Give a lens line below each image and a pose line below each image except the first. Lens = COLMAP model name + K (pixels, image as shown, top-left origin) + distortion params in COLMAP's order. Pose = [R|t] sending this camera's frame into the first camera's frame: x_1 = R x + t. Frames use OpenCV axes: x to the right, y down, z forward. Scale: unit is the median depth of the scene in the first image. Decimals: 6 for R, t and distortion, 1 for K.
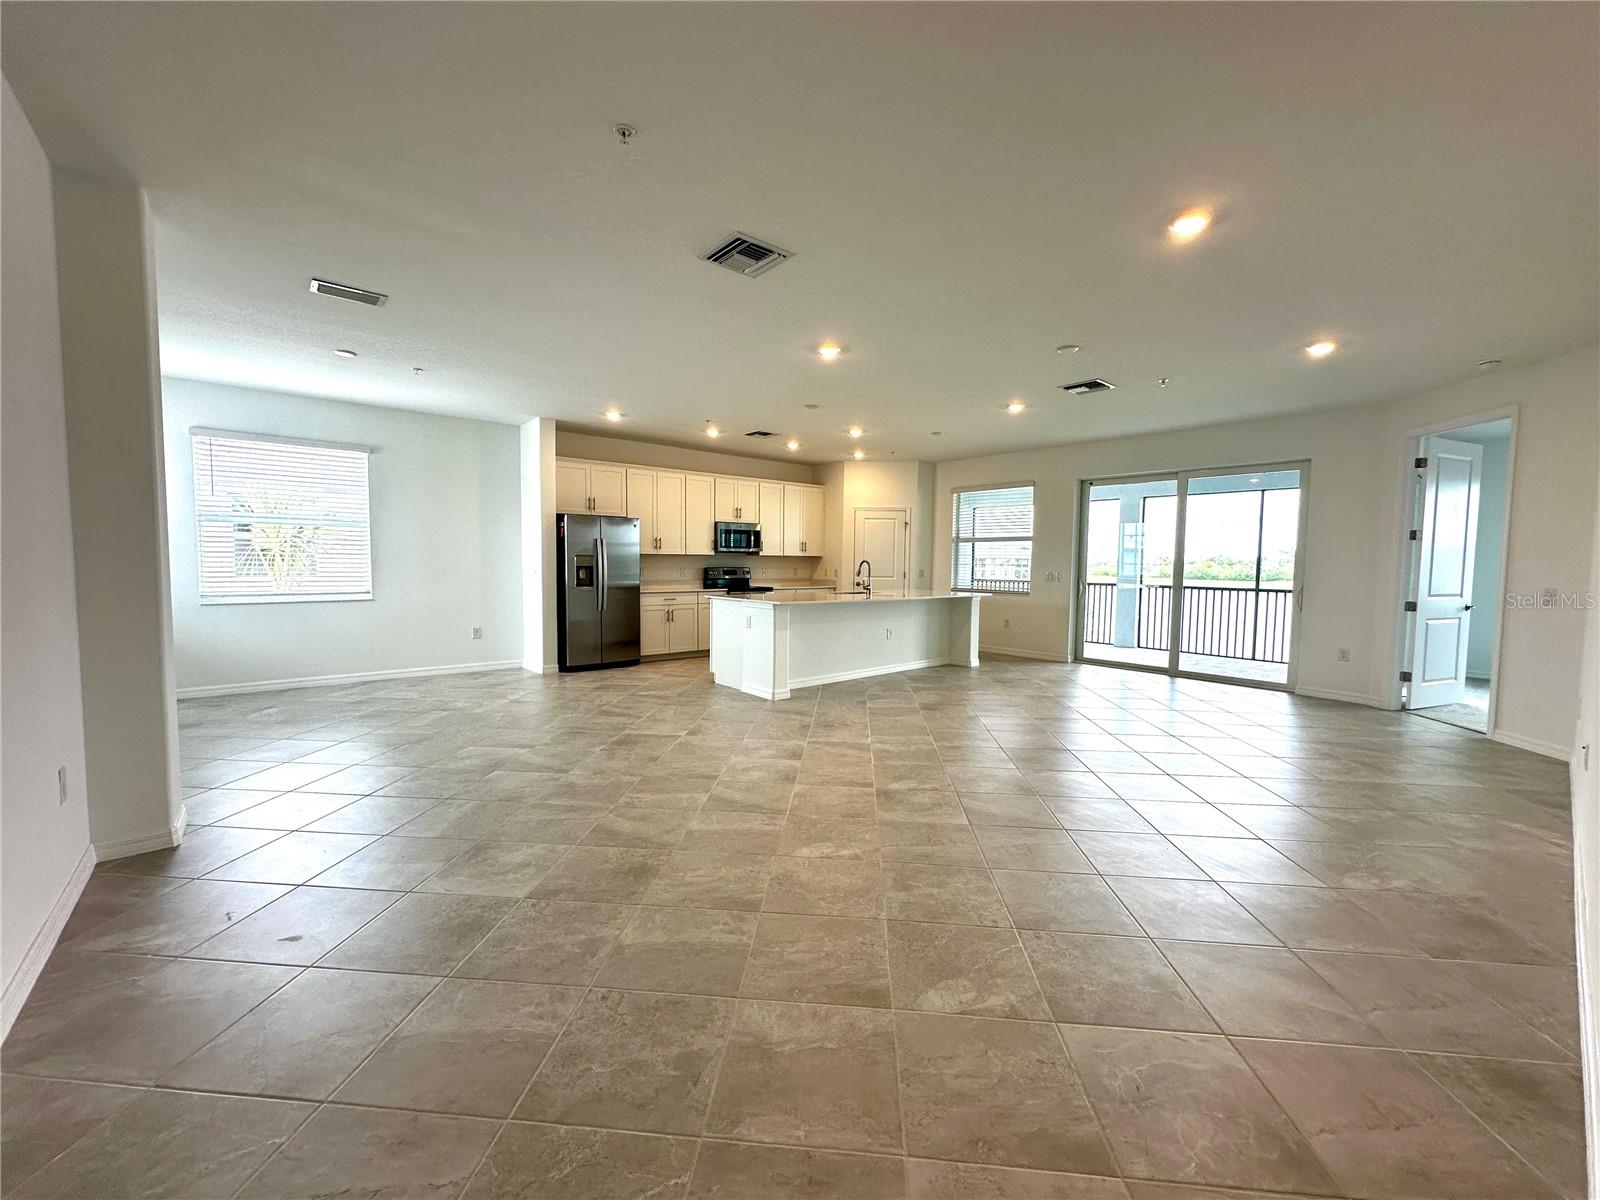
lens RADIAL K [[637.5, 0, 800.2], [0, 637.5, 600.7], [0, 0, 1]] dist [-0.002016, -0.000043]
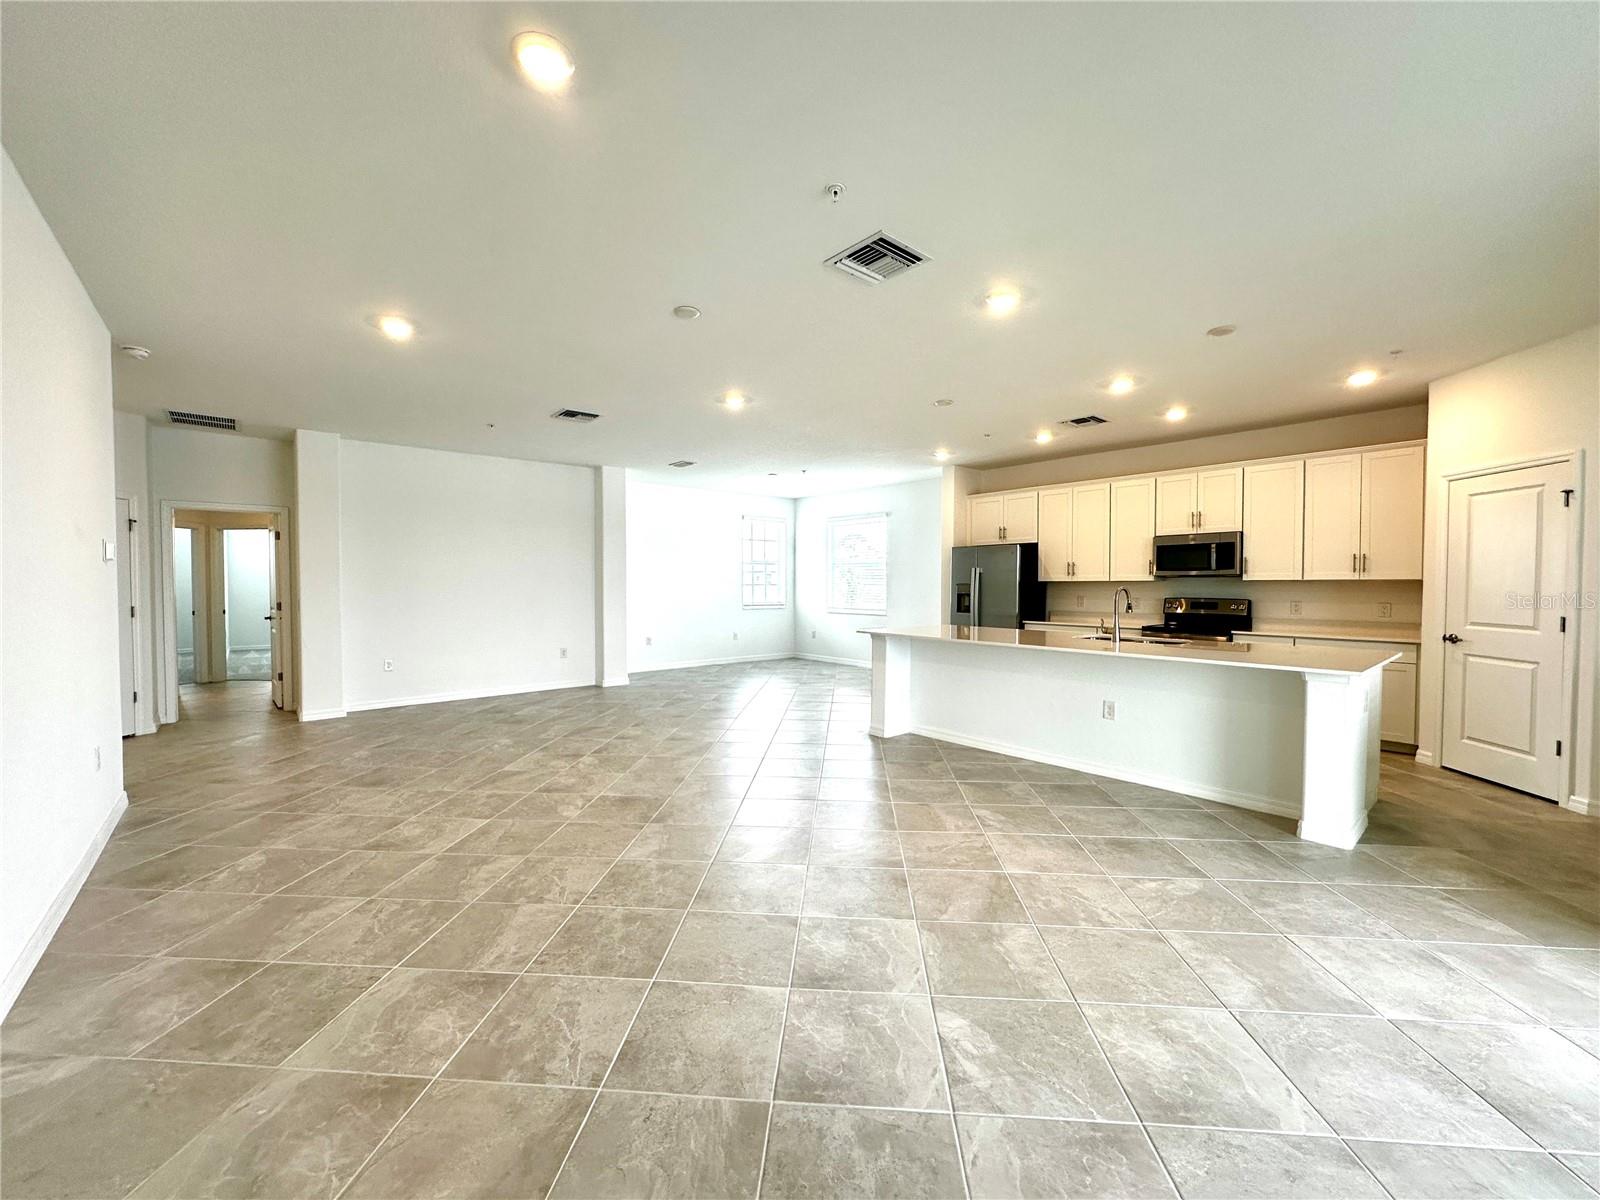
lens RADIAL K [[637.5, 0, 796.4], [0, 637.5, 600.0], [0, 0, 1]] dist [-0.002016, -0.000043]
pose [[0.006222, 0.014856, -0.999870, 0.587588], [-0.063220, 0.997895, 0.014433, -0.032520], [0.997980, 0.063122, 0.007148, 0.562849]]
